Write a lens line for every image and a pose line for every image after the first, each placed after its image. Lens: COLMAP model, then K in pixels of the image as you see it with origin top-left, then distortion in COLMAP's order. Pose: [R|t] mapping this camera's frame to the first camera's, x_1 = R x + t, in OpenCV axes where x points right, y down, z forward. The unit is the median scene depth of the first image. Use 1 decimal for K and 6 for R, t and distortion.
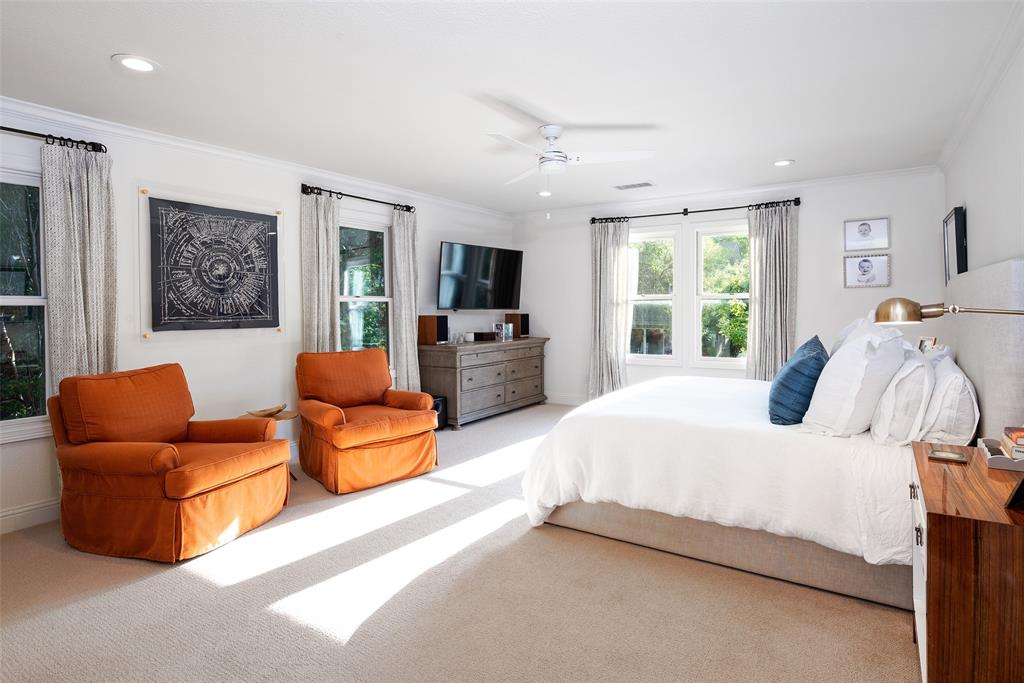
lens RADIAL K [[546.1, 0, 510.8], [0, 546.1, 325.8], [0, 0, 1]] dist [-0.003186, -0.000811]
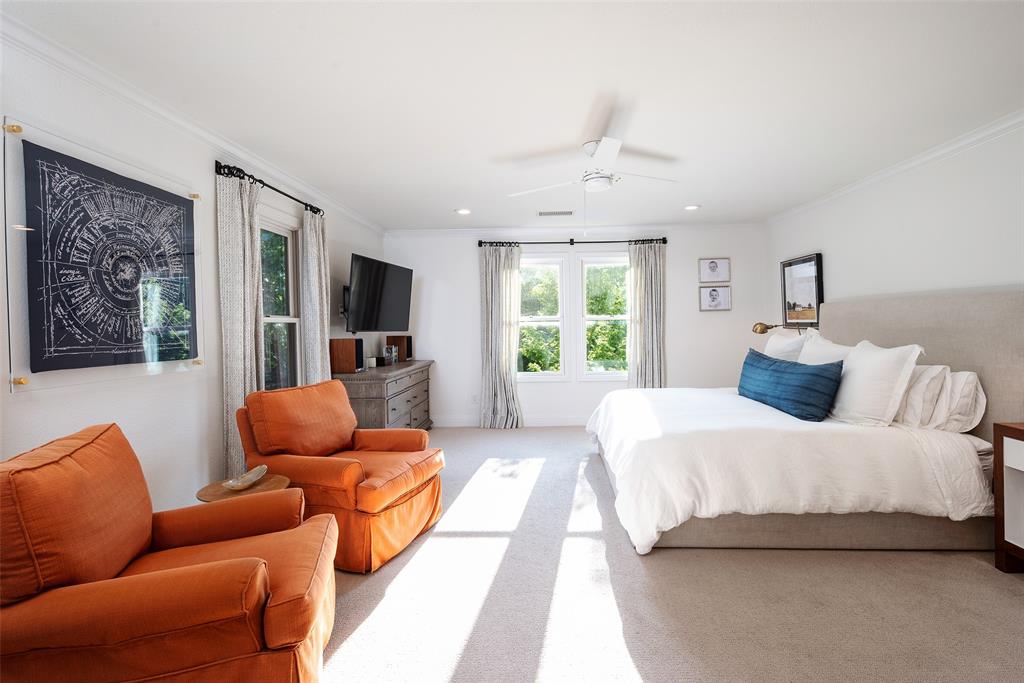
lens RADIAL K [[504.4, 0, 512.0], [0, 504.4, 341.5], [0, 0, 1]] dist [-0.001355, -0.000559]
pose [[0.862159, -0.019892, 0.506247, -0.438640], [0.025362, 0.999671, -0.003913, -0.006856], [-0.506002, 0.016213, 0.862380, 0.253330]]
